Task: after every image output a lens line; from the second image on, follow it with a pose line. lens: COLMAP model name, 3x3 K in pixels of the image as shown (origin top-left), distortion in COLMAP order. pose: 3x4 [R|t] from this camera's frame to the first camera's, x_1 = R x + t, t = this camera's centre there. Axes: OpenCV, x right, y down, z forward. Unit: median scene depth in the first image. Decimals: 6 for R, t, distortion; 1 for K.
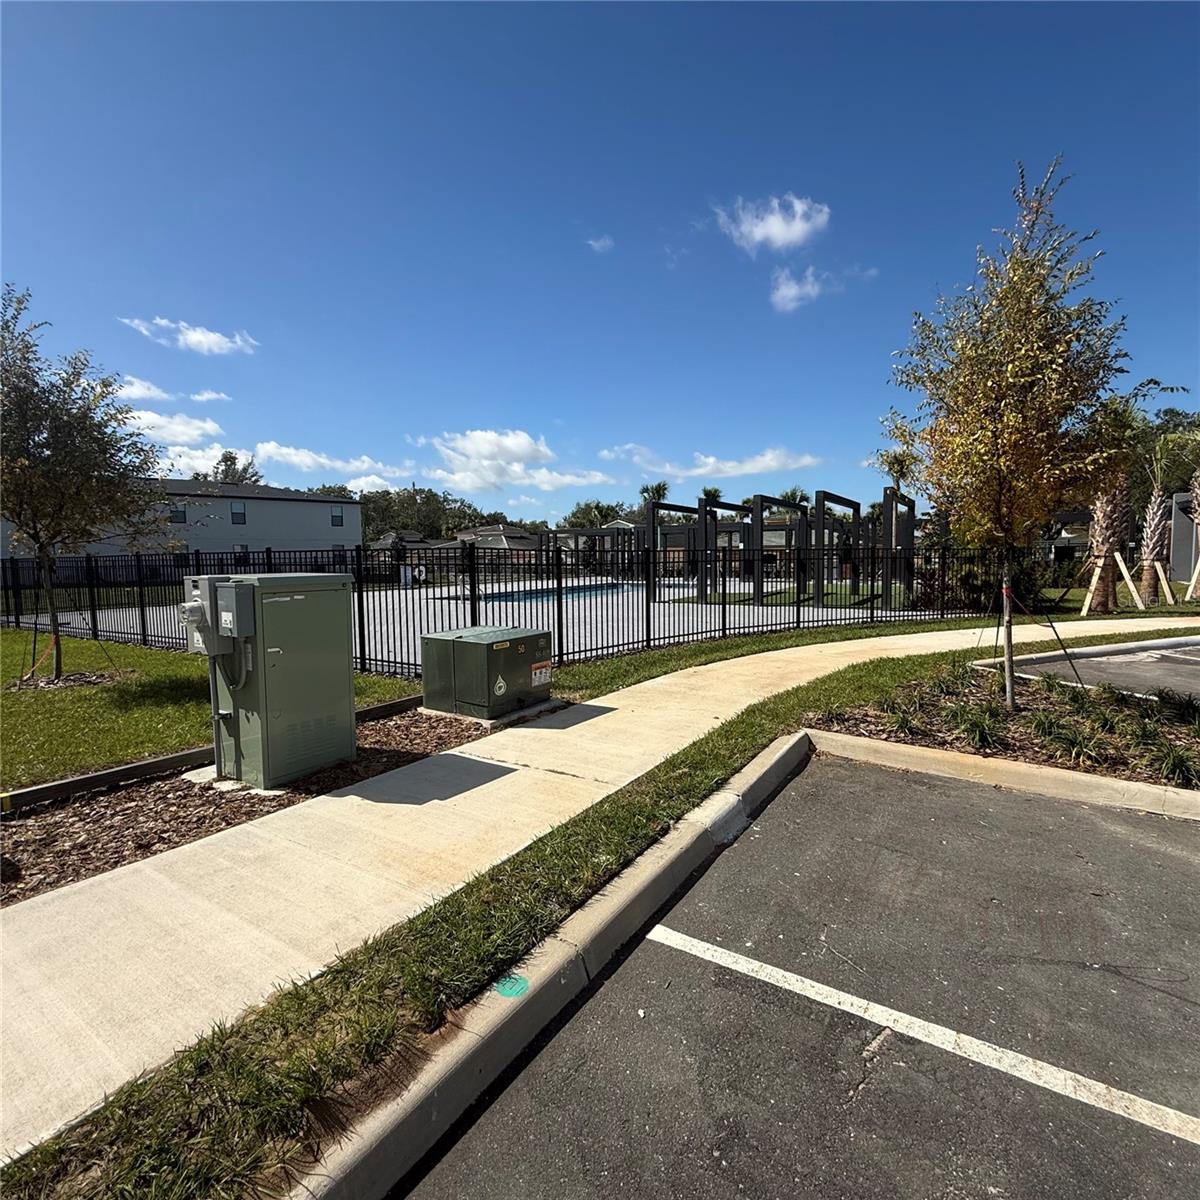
lens RADIAL K [[637.0, 0, 601.8], [0, 637.0, 601.0], [0, 0, 1]] dist [-0.000975, -0.000952]
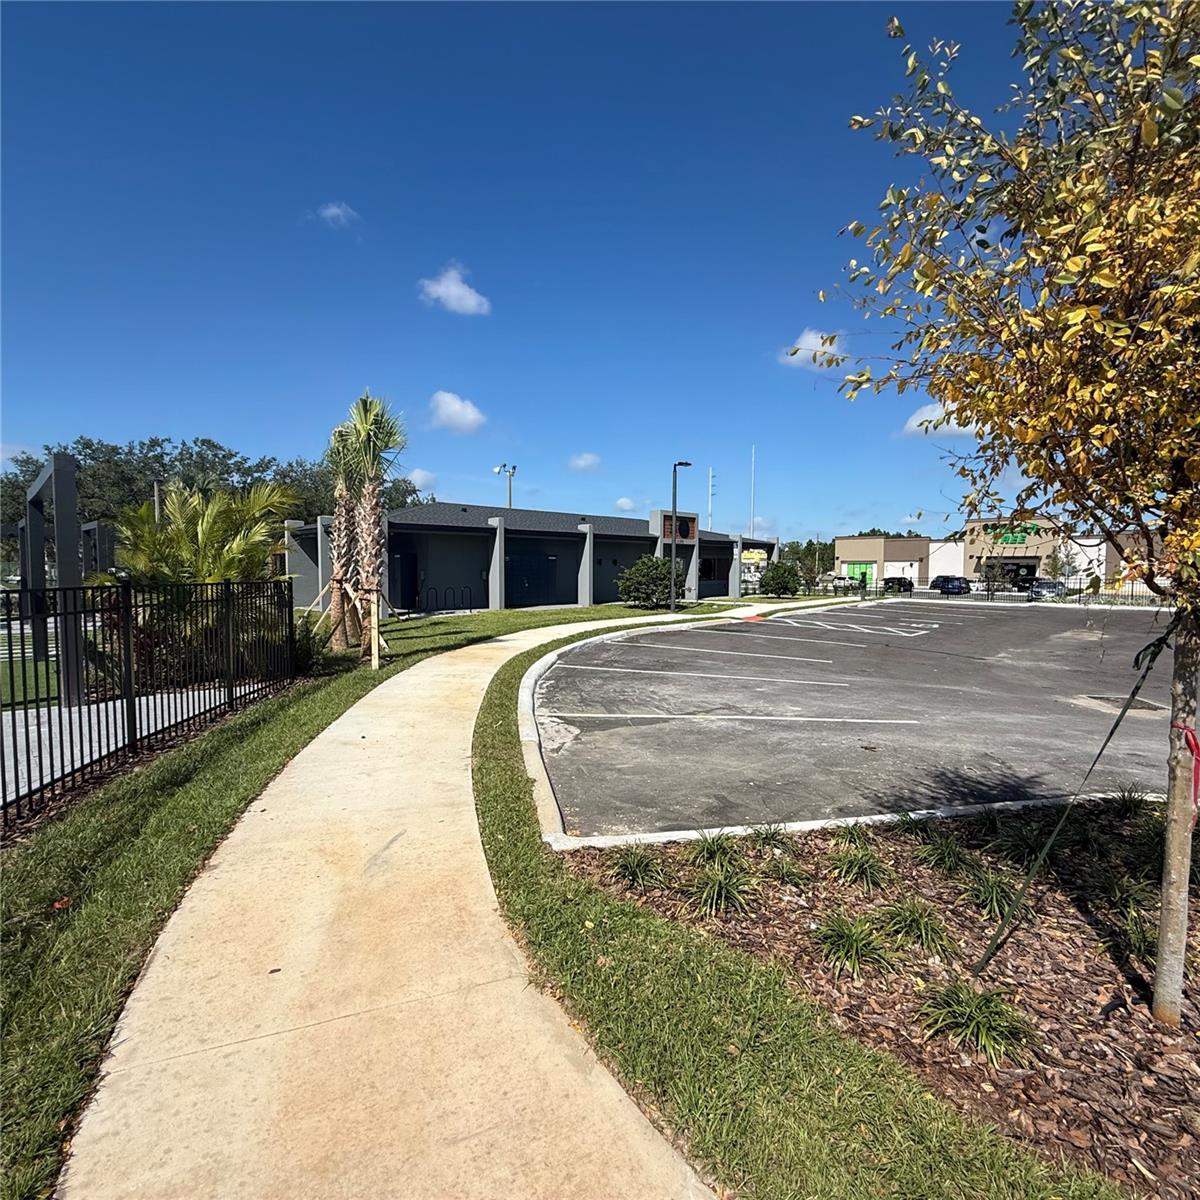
lens RADIAL K [[637.0, 0, 603.3], [0, 637.0, 597.1], [0, 0, 1]] dist [-0.000975, -0.000952]
pose [[0.226794, -0.029859, 0.973485, 0.055834], [0.065712, 0.997721, 0.015293, -0.045674], [-0.971723, 0.060501, 0.228239, 0.444876]]
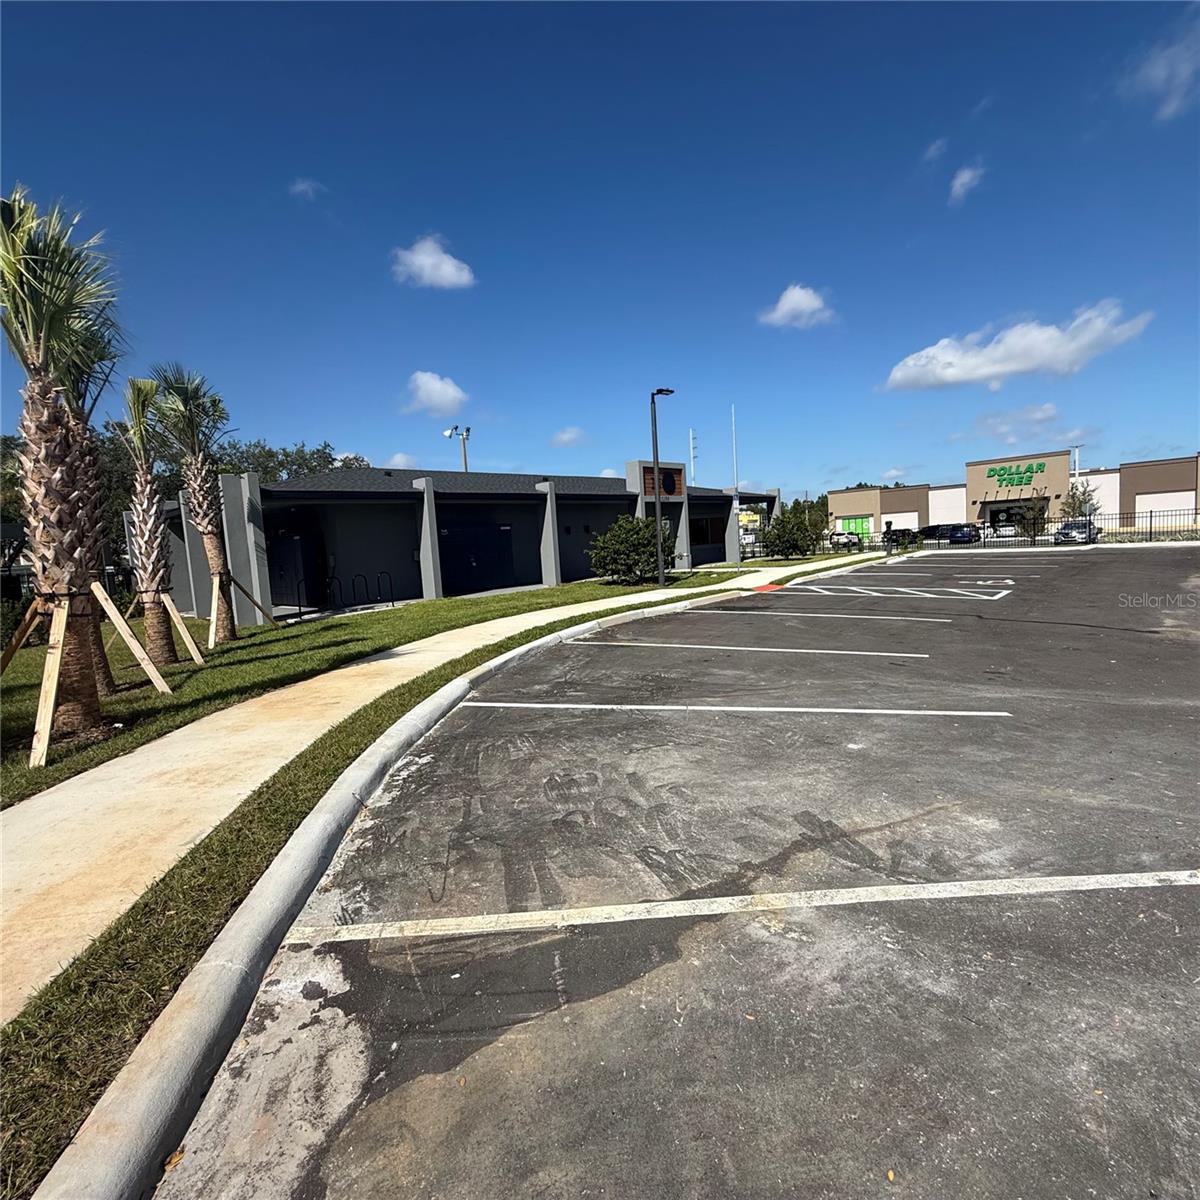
lens RADIAL K [[637.0, 0, 596.6], [0, 637.0, 599.8], [0, 0, 1]] dist [-0.000975, -0.000952]
pose [[0.214662, -0.088199, 0.972698, 0.390963], [0.132666, 0.989317, 0.060428, -0.039012], [-0.967636, 0.116073, 0.224070, 0.487928]]
